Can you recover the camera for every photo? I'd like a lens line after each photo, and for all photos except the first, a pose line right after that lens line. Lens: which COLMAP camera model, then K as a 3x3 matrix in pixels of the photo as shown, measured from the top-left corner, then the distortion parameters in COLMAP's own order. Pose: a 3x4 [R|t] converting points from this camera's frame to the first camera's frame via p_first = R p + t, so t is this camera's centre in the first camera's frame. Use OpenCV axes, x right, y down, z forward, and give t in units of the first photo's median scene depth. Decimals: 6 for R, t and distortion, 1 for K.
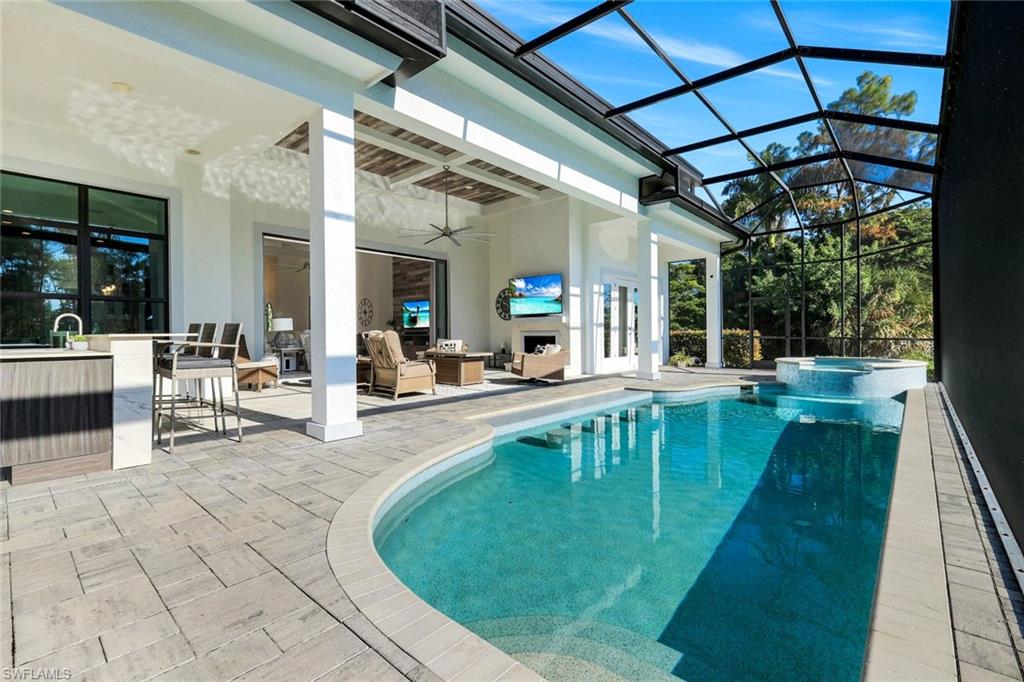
lens RADIAL K [[452.3, 0, 513.6], [0, 452.3, 335.3], [0, 0, 1]] dist [0.001890, 0.000219]
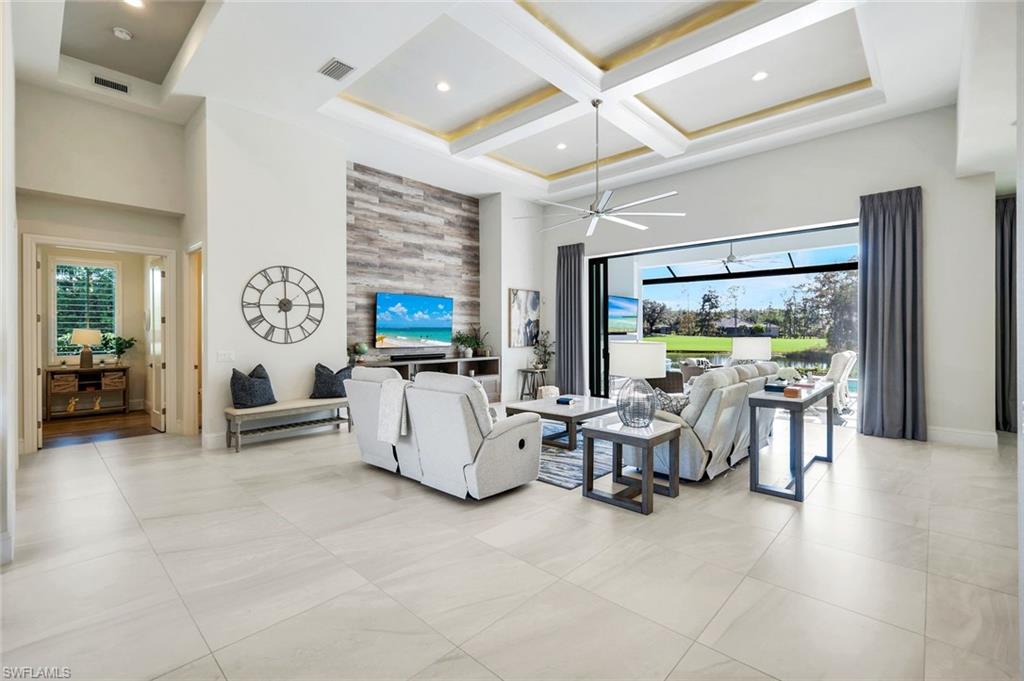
lens RADIAL K [[450.0, 0, 516.7], [0, 450.0, 333.3], [0, 0, 1]] dist [0.003414, -0.000503]
pose [[0.015492, 0.008313, 0.999845, -0.704206], [0.011238, 0.999901, -0.008488, -0.025208], [-0.999817, 0.011368, 0.015397, 0.851296]]
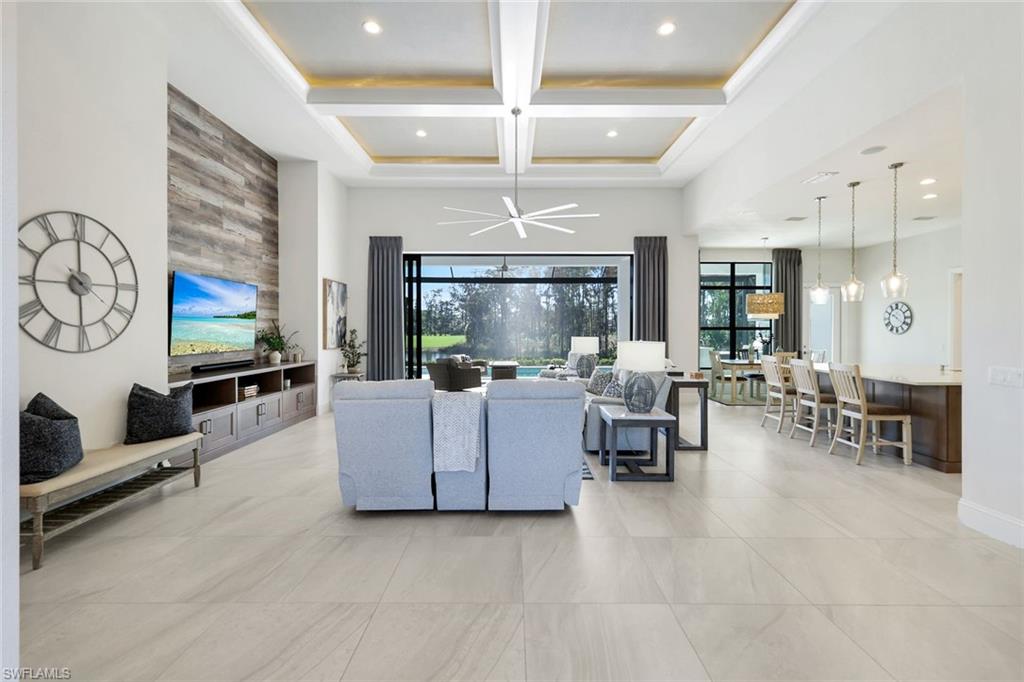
lens RADIAL K [[450.0, 0, 515.9], [0, 450.0, 331.6], [0, 0, 1]] dist [0.003414, -0.000503]
pose [[-0.669530, 0.005751, 0.742763, -0.625668], [0.011404, 0.999932, 0.002538, -0.029742], [-0.742698, 0.010170, -0.669549, 1.034019]]
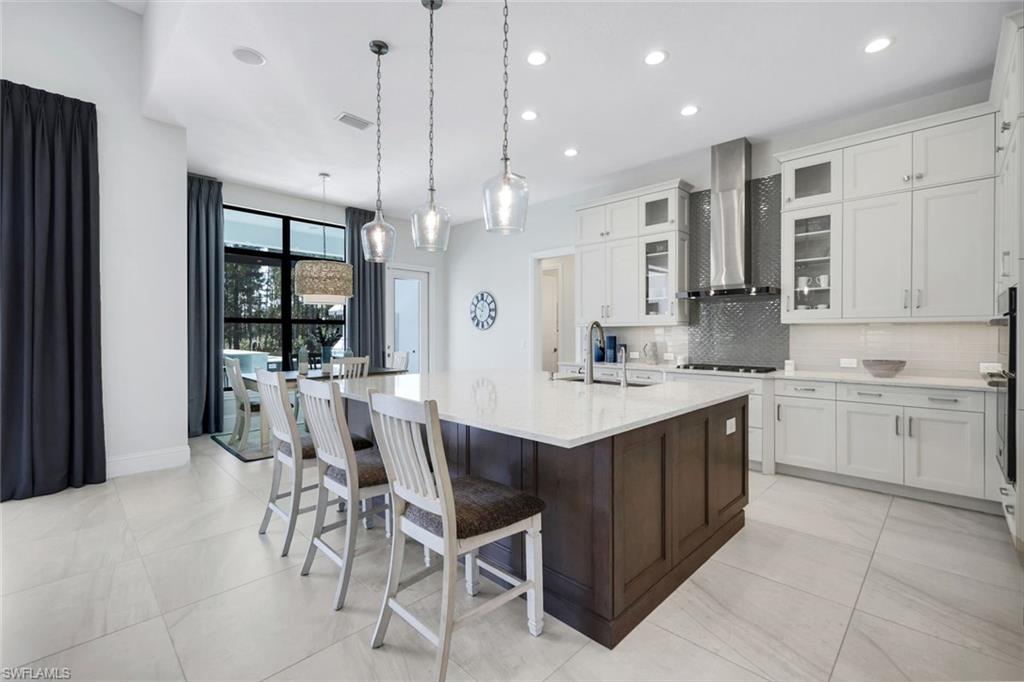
lens RADIAL K [[441.8, 0, 513.8], [0, 441.8, 336.8], [0, 0, 1]] dist [-0.004360, -0.000283]
pose [[-0.999136, 0.006273, 0.041091, -0.577801], [0.006935, 0.999848, 0.015988, -0.019523], [-0.040984, 0.016259, -0.999027, 0.766405]]
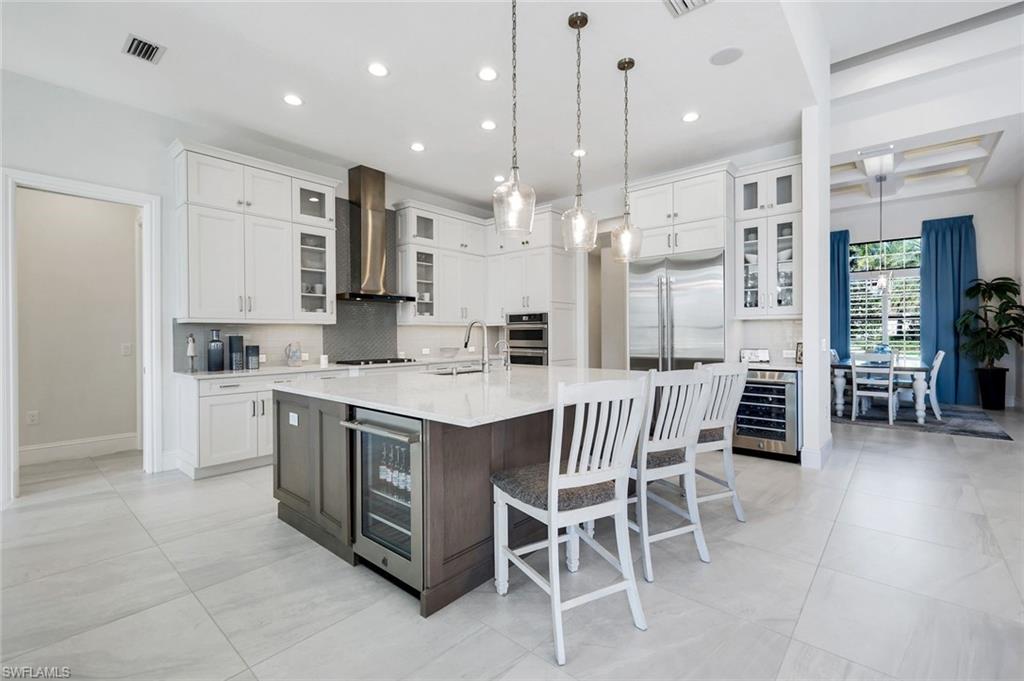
lens RADIAL K [[450.0, 0, 513.0], [0, 450.0, 335.3], [0, 0, 1]] dist [0.003414, -0.000503]
pose [[0.011076, 0.010837, -0.999880, -0.363915], [-0.001942, 0.999940, 0.010816, -0.017539], [0.999937, 0.001822, 0.011096, 0.579399]]
